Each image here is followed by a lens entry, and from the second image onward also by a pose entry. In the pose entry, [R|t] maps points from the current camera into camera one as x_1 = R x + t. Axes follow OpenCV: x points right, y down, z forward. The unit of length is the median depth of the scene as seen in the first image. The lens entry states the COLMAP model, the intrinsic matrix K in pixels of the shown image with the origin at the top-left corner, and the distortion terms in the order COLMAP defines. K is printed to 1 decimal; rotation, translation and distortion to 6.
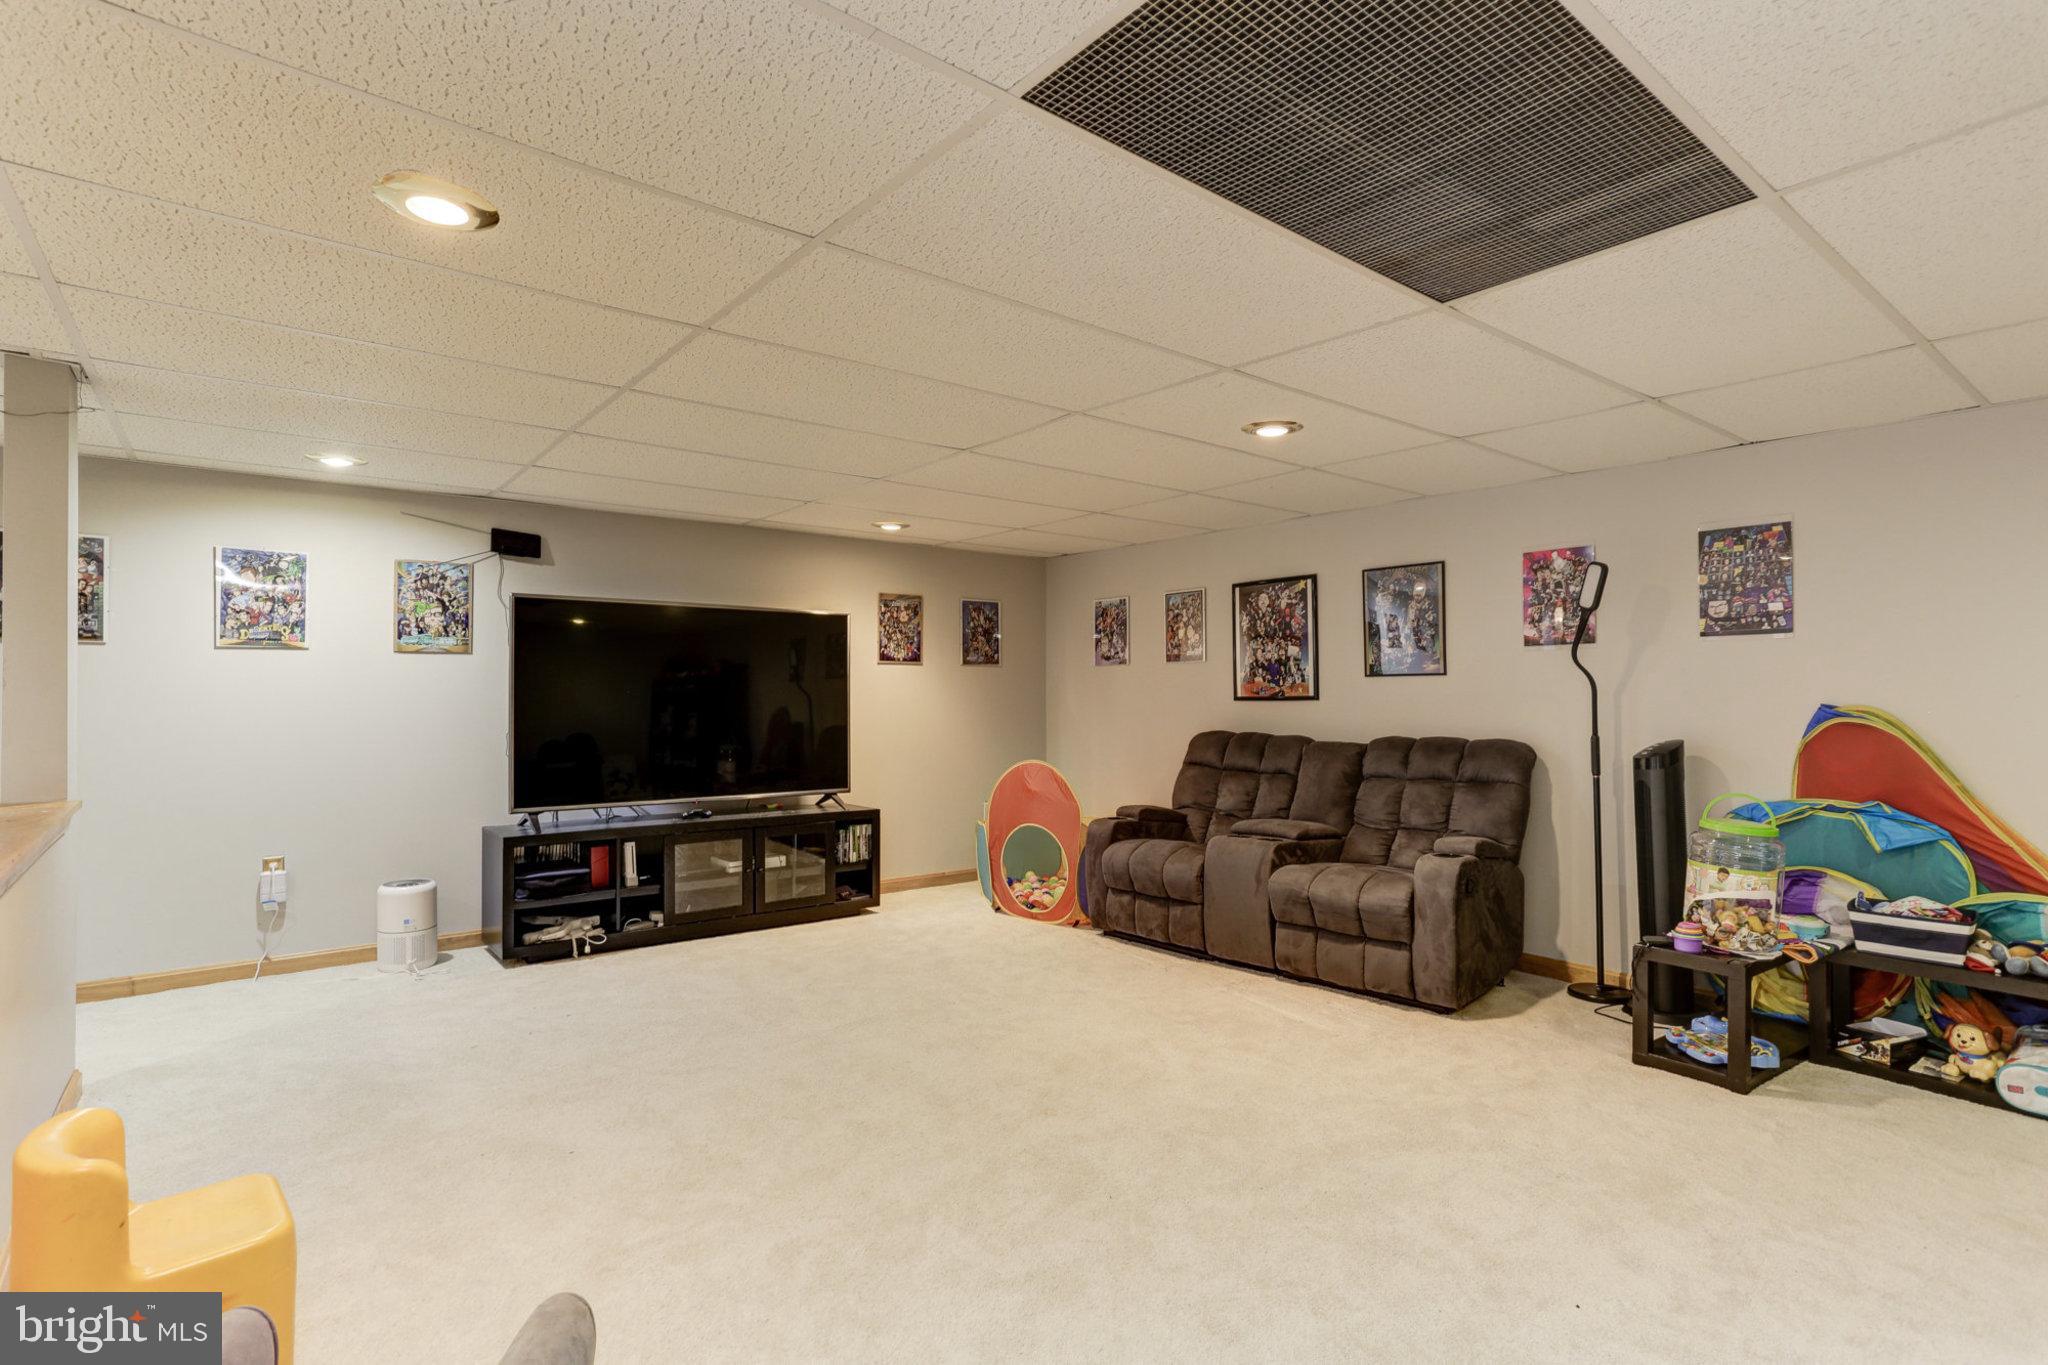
lens RADIAL K [[1015.0, 0, 1029.5], [0, 1015.0, 687.8], [0, 0, 1]] dist [-0.031669, 0.017530]
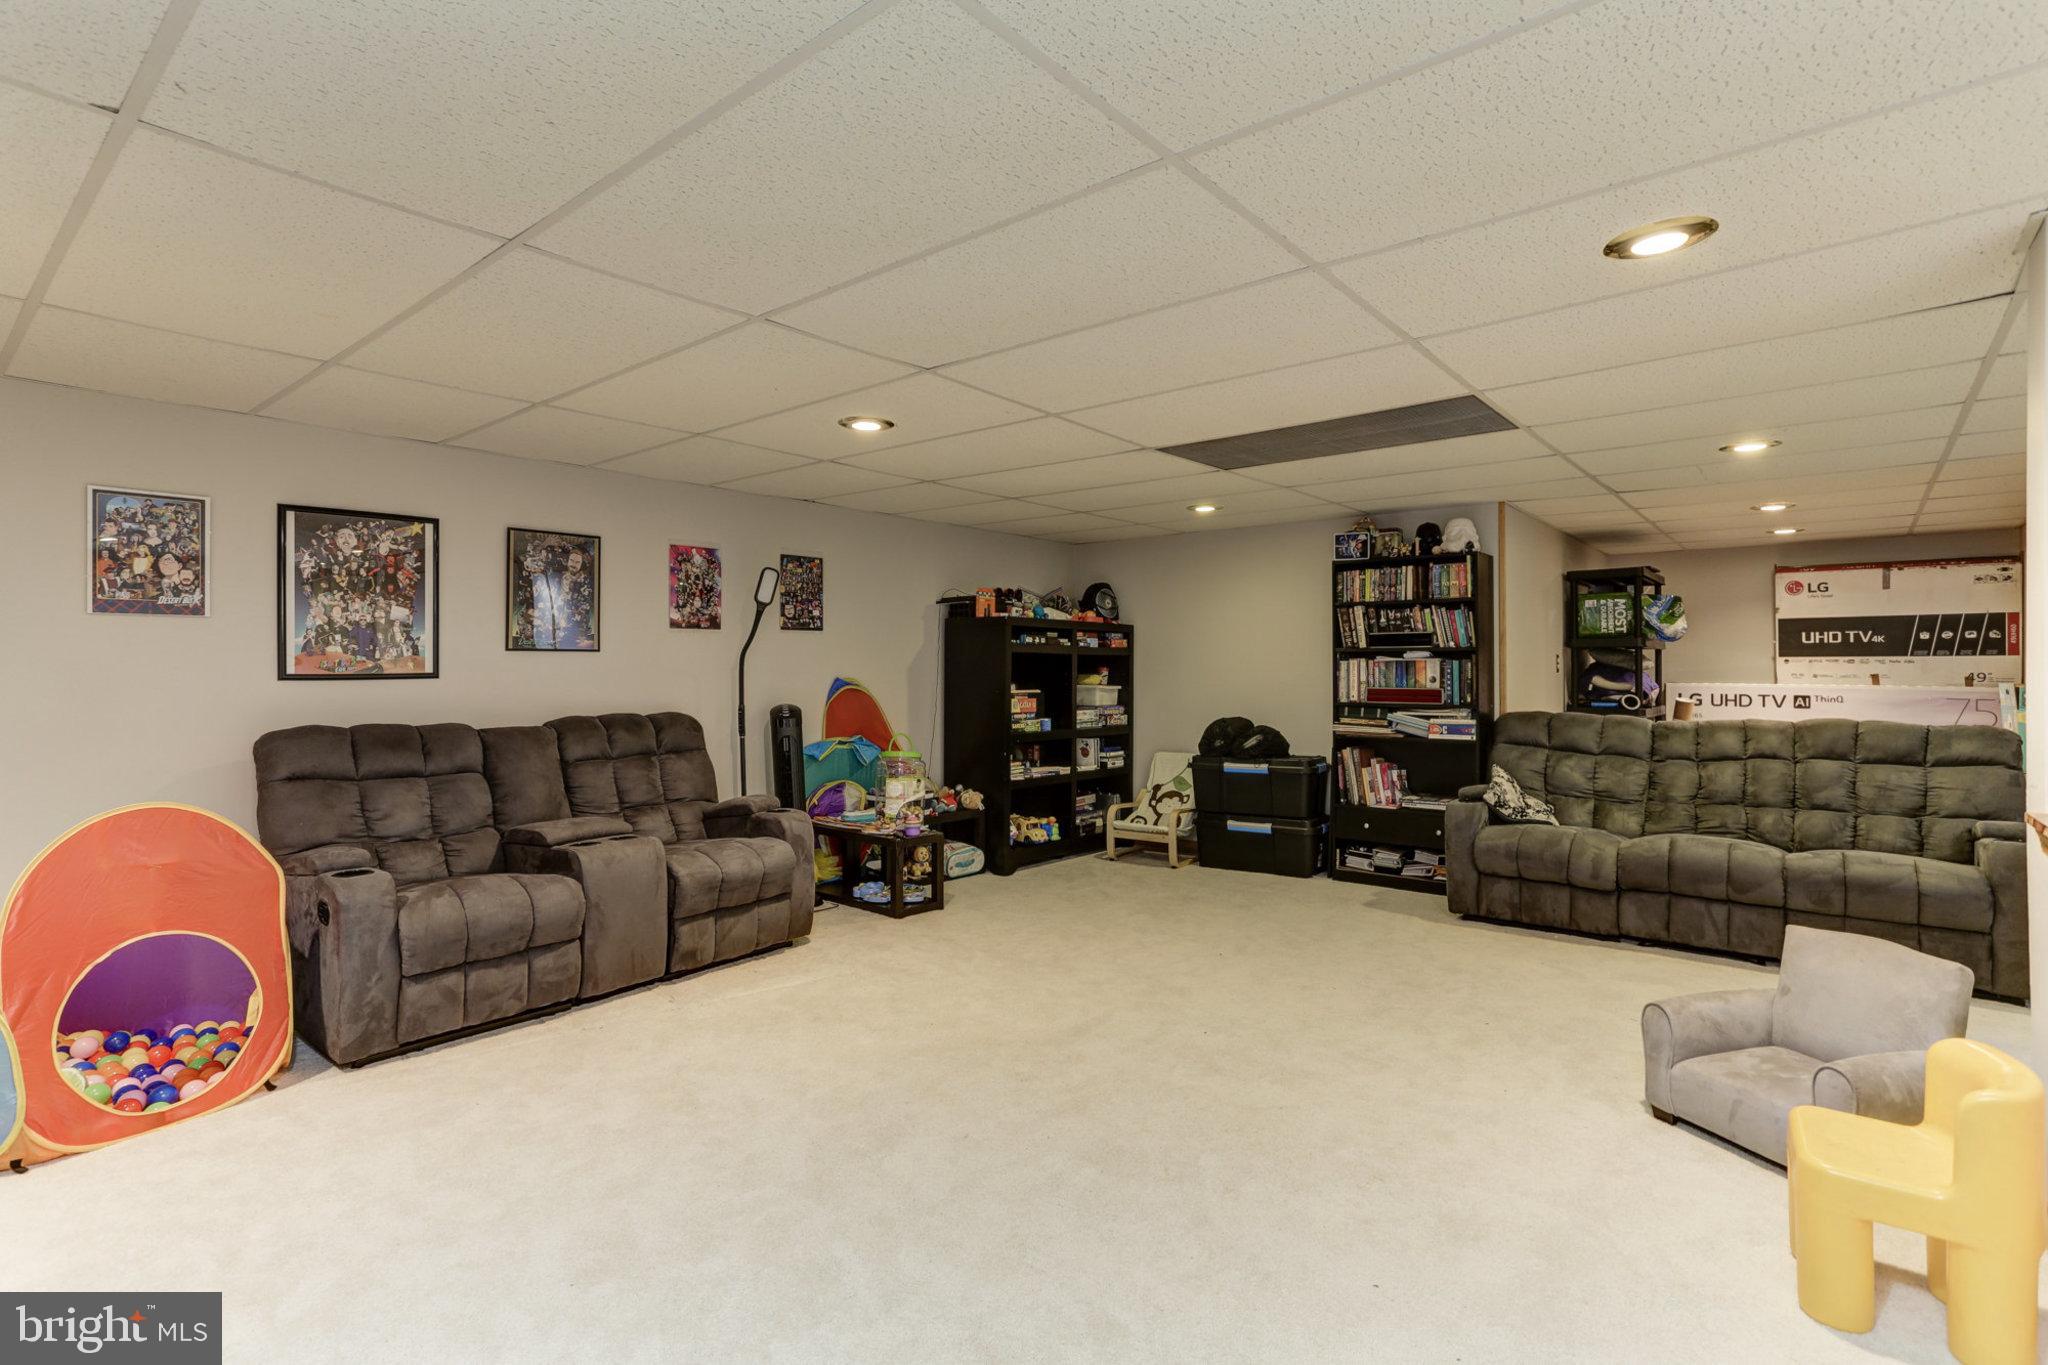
lens RADIAL K [[1015.0, 0, 1010.1], [0, 1015.0, 671.7], [0, 0, 1]] dist [-0.031669, 0.017530]
pose [[-0.184762, -0.000347, 0.982783, -0.606106], [-0.007059, 0.999975, -0.000975, 0.004980], [-0.982758, -0.007118, -0.184760, 0.747061]]
